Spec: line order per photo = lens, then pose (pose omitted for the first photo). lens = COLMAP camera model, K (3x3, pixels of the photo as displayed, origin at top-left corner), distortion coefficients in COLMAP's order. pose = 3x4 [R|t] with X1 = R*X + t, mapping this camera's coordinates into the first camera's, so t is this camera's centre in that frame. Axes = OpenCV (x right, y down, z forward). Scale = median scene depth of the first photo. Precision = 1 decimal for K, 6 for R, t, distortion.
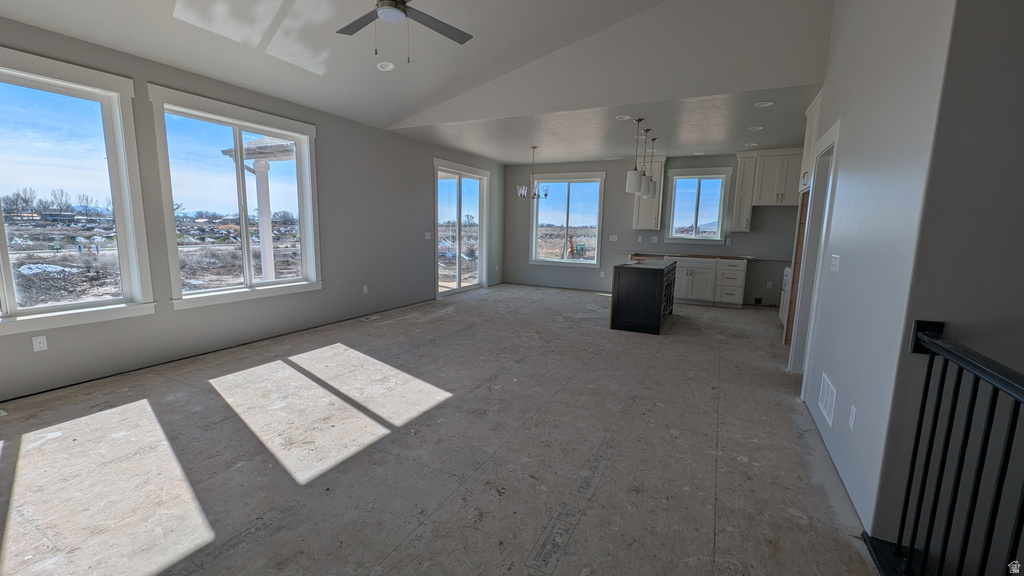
lens RADIAL K [[418.9, 0, 512.3], [0, 418.9, 290.6], [0, 0, 1]] dist [-0.000844, 0.001899]
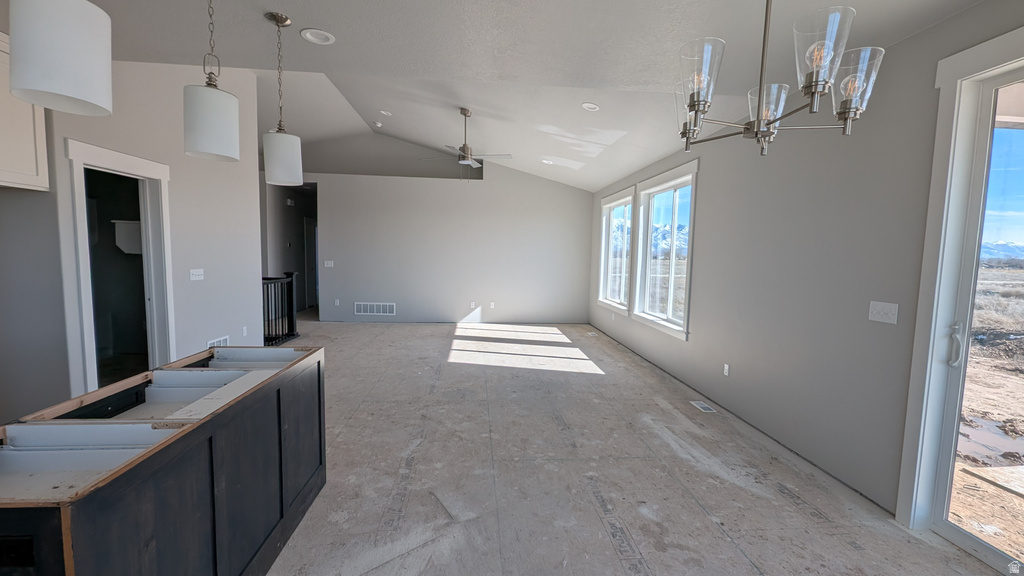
lens RADIAL K [[418.9, 0, 508.7], [0, 418.9, 289.5], [0, 0, 1]] dist [-0.000844, 0.001899]
pose [[-0.856426, 0.001105, -0.516269, 0.346757], [-0.120714, 0.971850, 0.202328, -0.267432], [0.501959, 0.235600, -0.832184, 1.674300]]
